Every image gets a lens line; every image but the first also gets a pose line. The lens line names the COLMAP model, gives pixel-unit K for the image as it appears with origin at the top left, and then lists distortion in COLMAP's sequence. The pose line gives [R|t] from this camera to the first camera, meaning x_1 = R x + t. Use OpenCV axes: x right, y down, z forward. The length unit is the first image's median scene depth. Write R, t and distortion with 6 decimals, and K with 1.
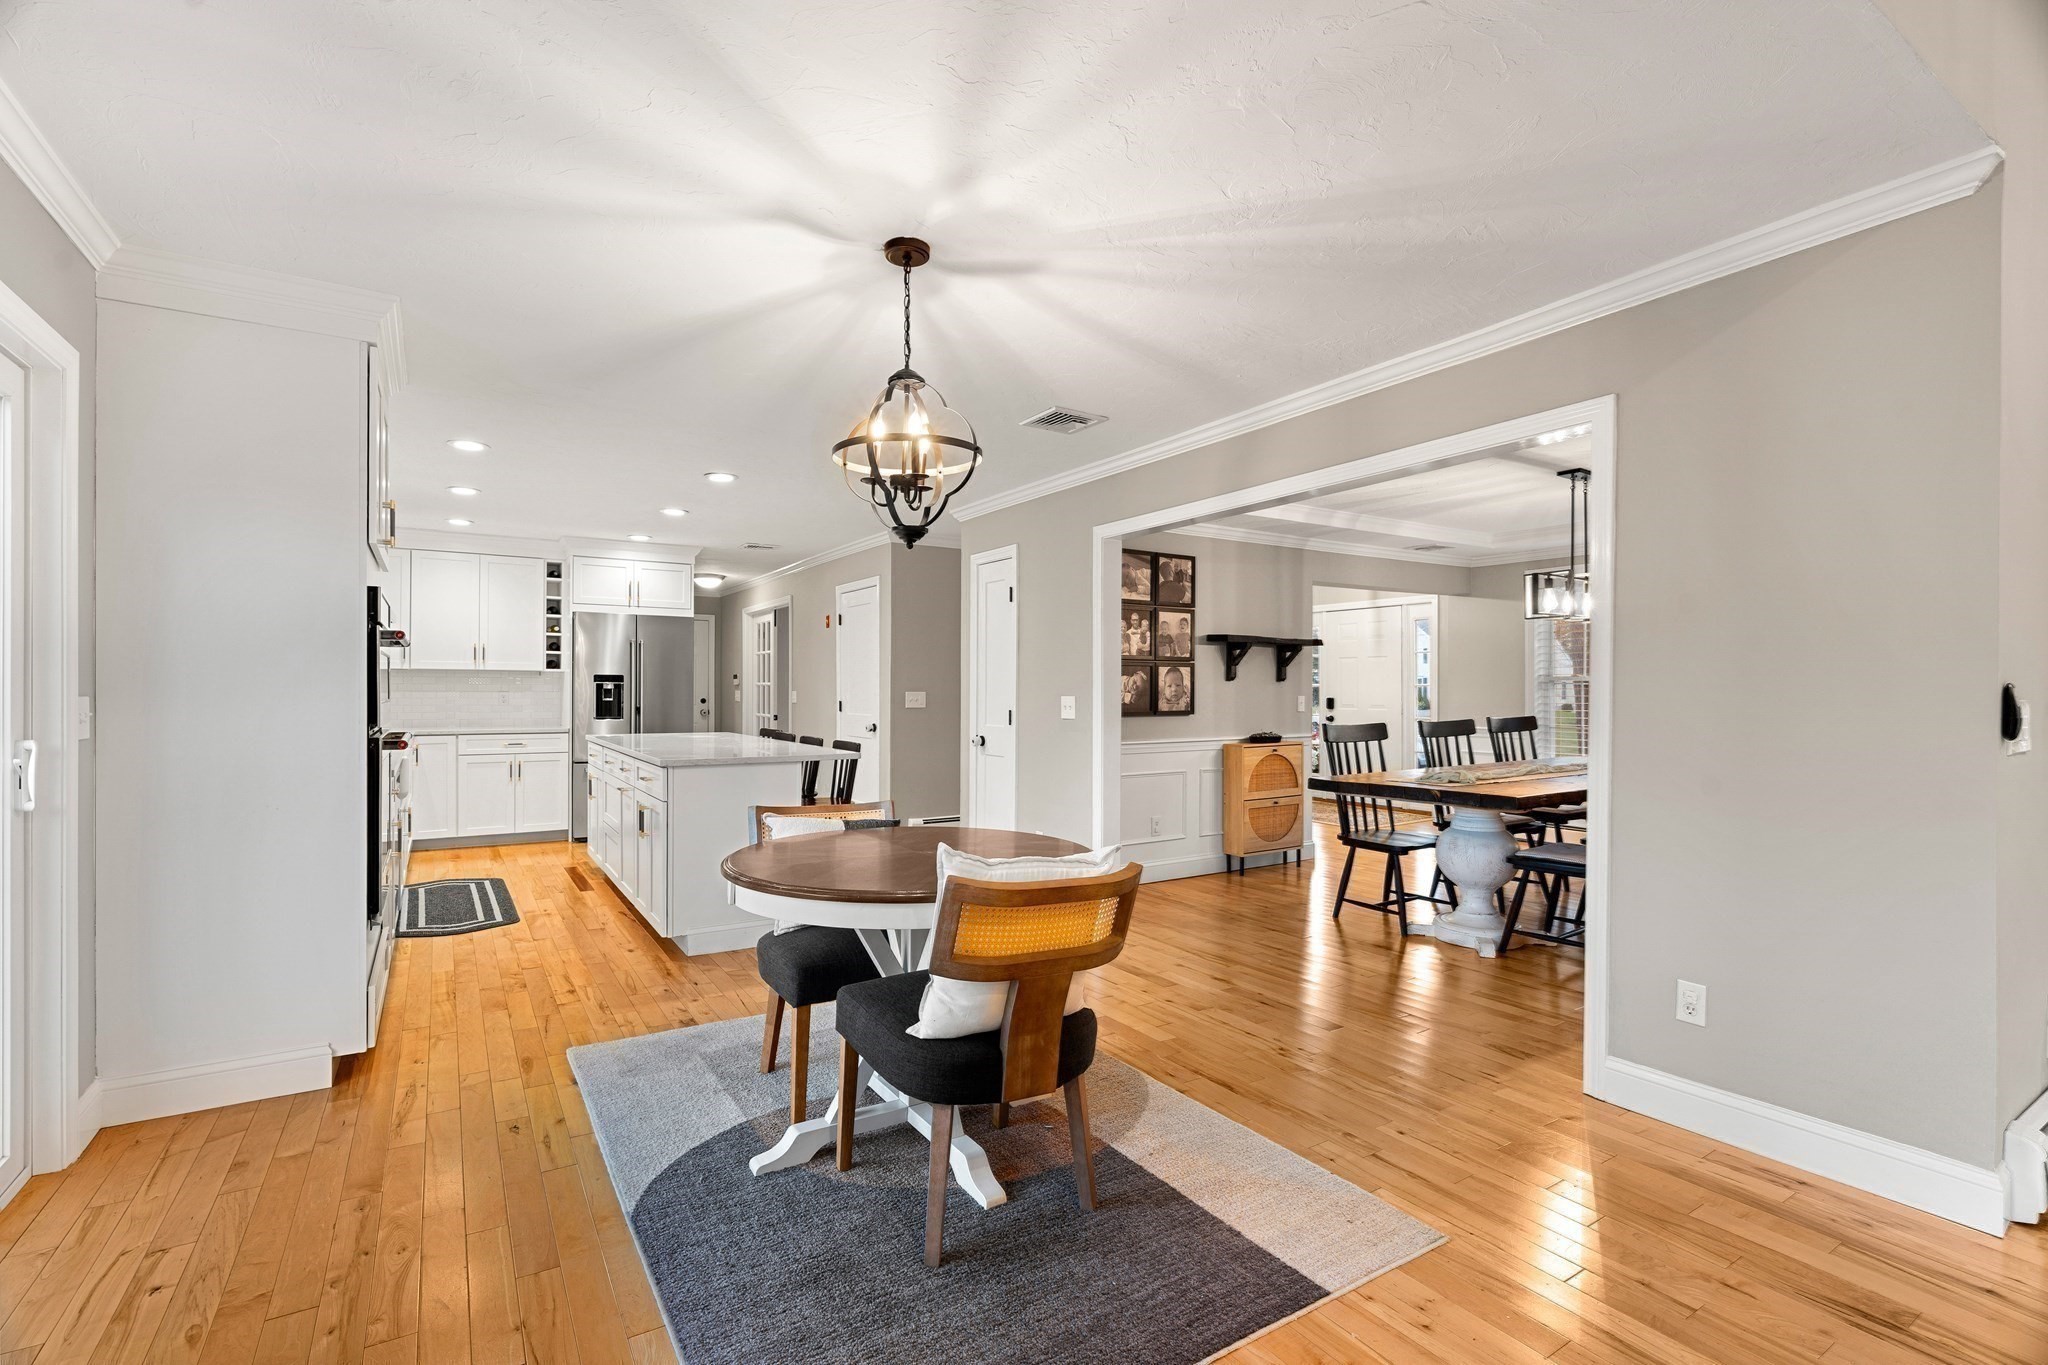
lens RADIAL K [[924.2, 0, 998.0], [0, 924.2, 689.6], [0, 0, 1]] dist [-0.008839, 0.002139]
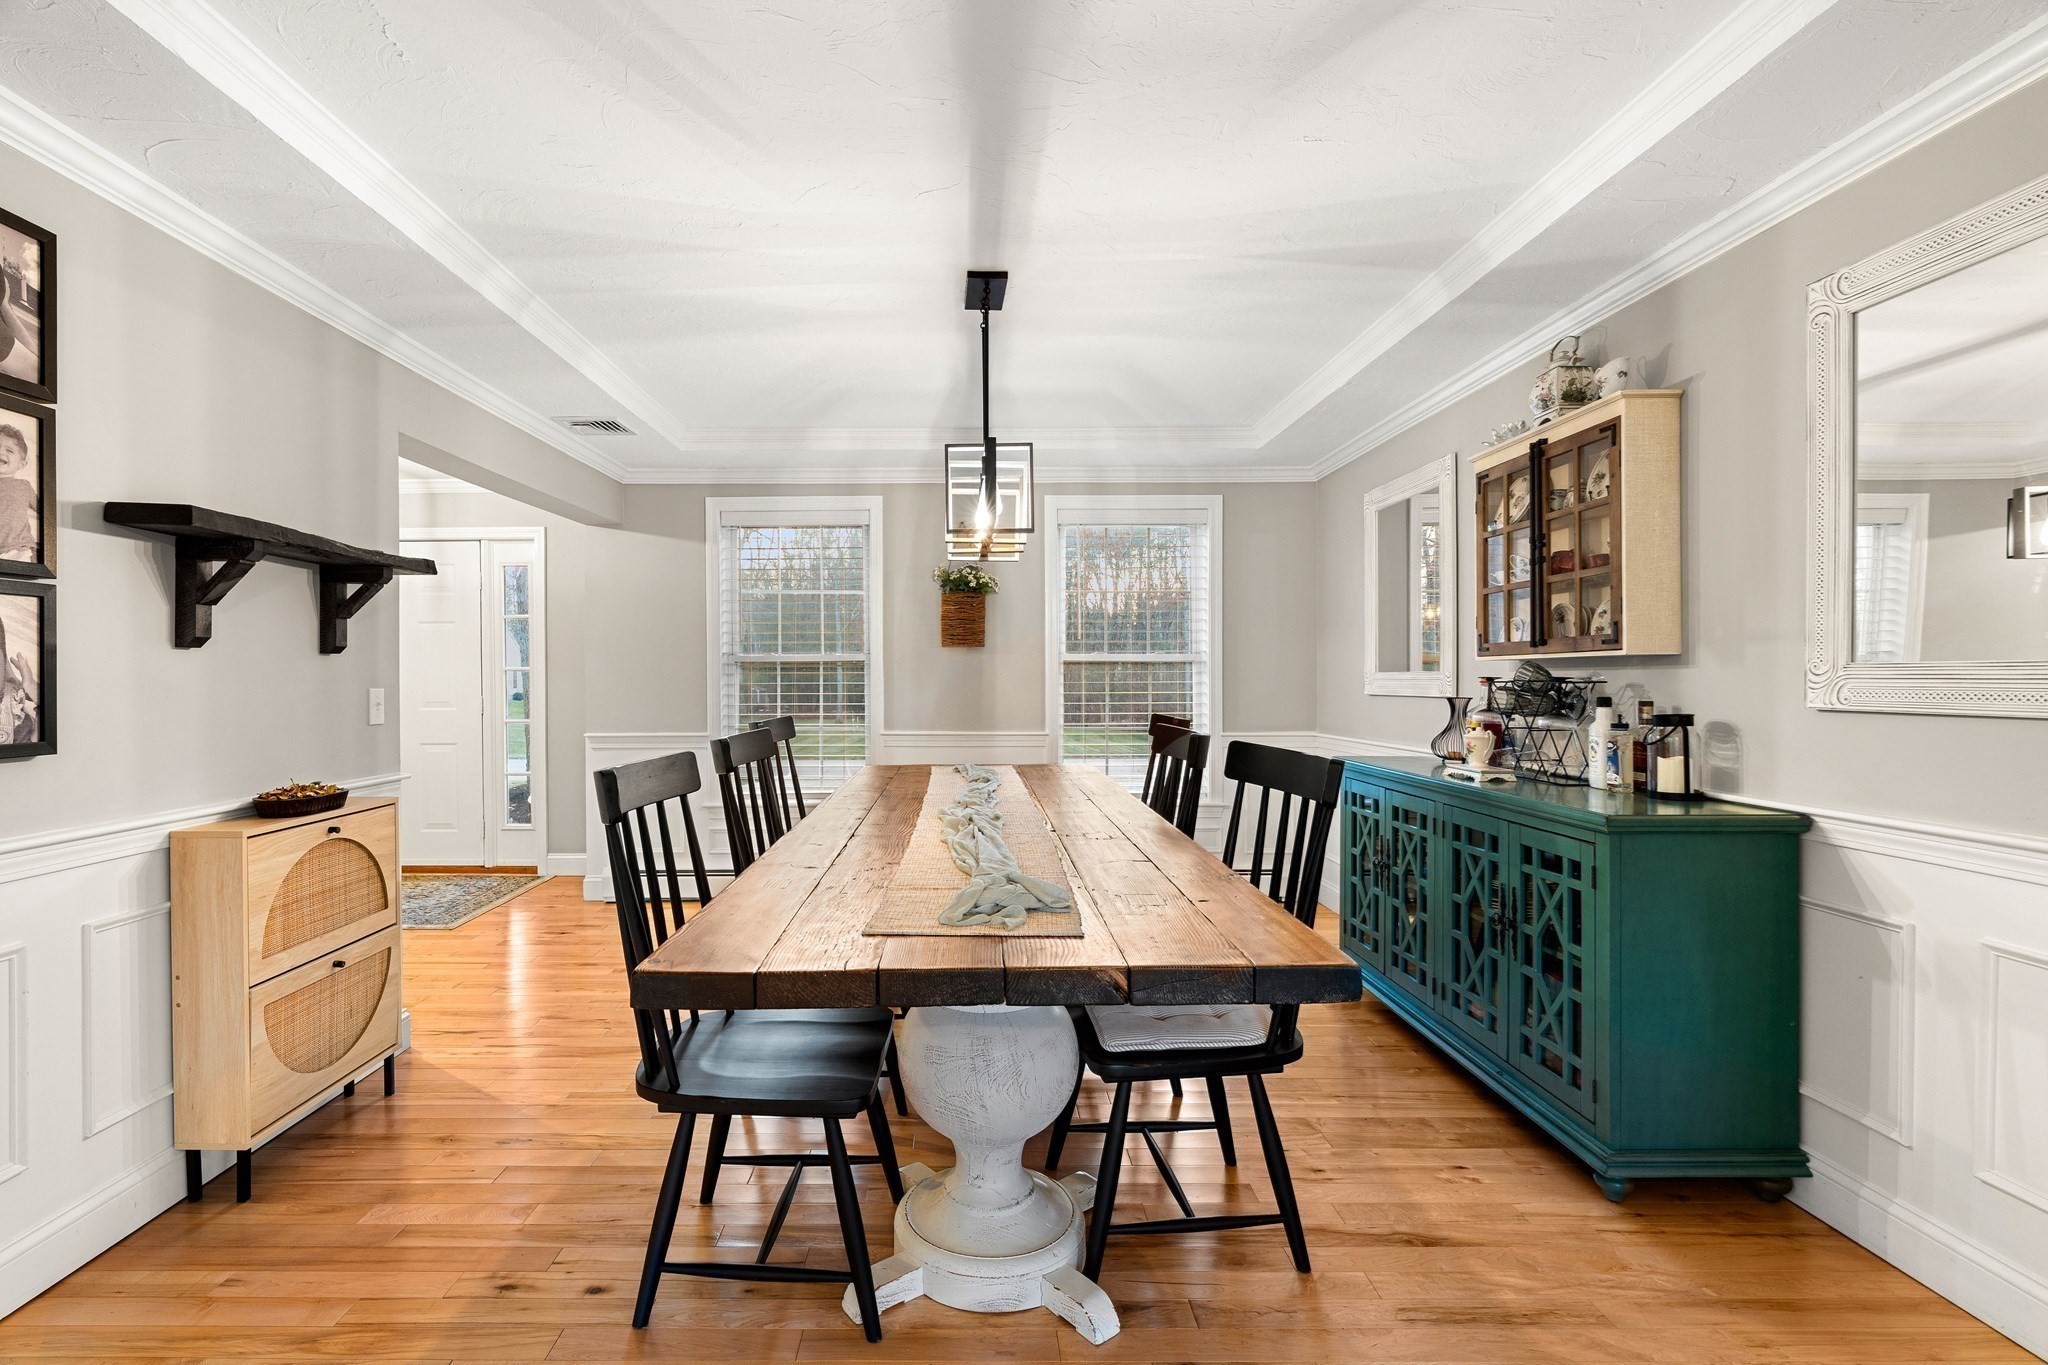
lens RADIAL K [[924.2, 0, 955.2], [0, 924.2, 684.4], [0, 0, 1]] dist [-0.008839, 0.002139]
pose [[0.527716, -0.007458, 0.849388, 0.108809], [0.004099, 0.999972, 0.006234, 0.003304], [-0.849411, 0.000192, 0.527732, 0.570608]]
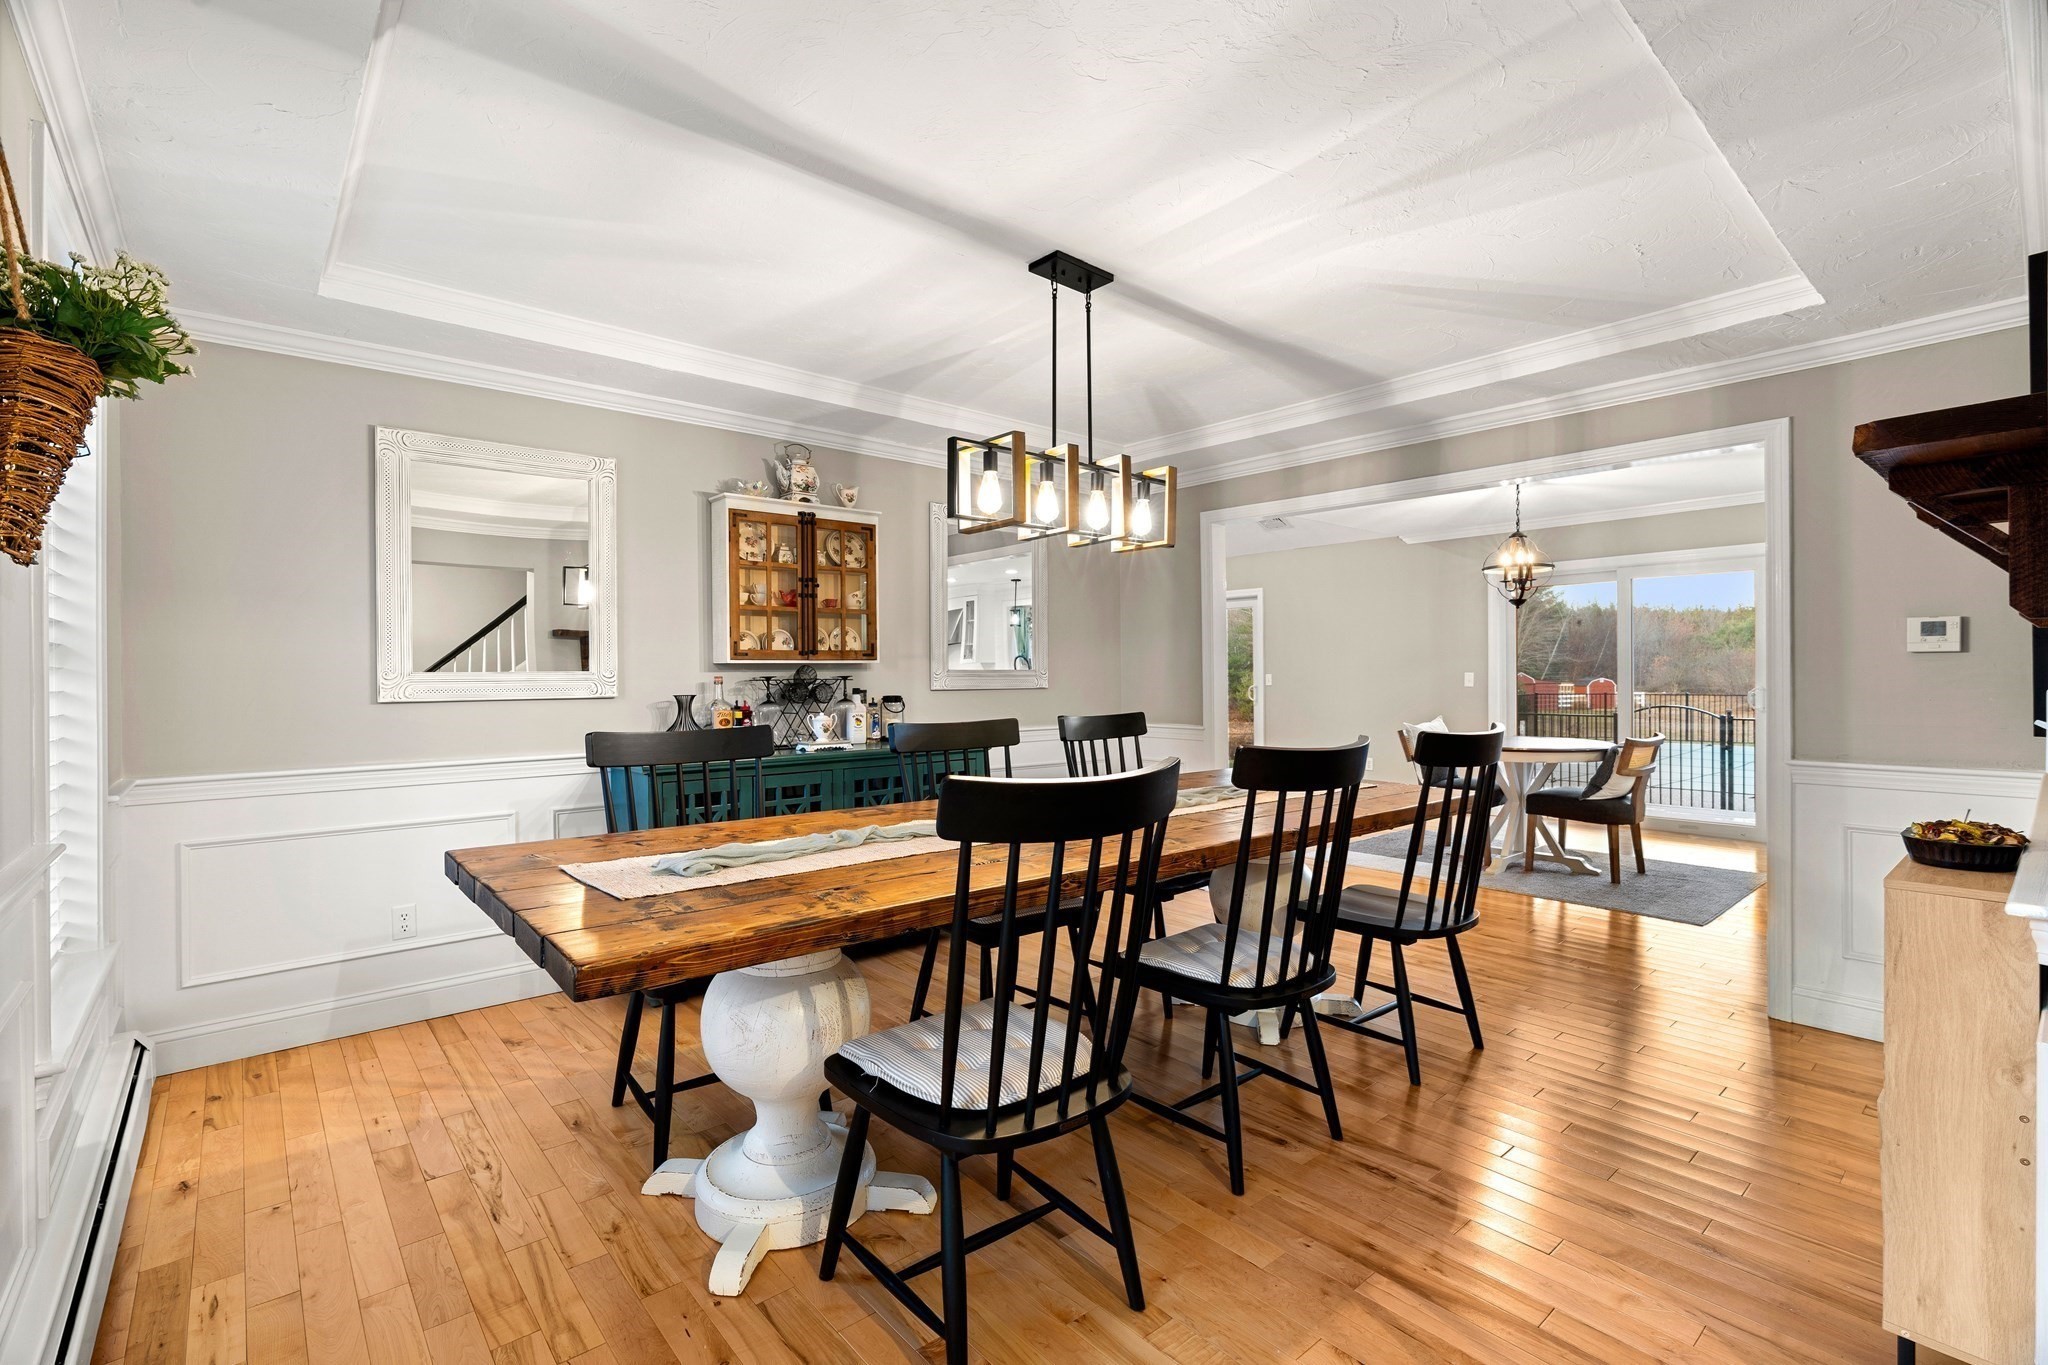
lens RADIAL K [[924.2, 0, 1012.7], [0, 924.2, 669.3], [0, 0, 1]] dist [-0.008839, 0.002139]
pose [[-0.987107, 0.003113, -0.160033, 0.608739], [0.003956, 0.999980, -0.004948, 0.002696], [0.160014, -0.005517, -0.987099, 1.235845]]
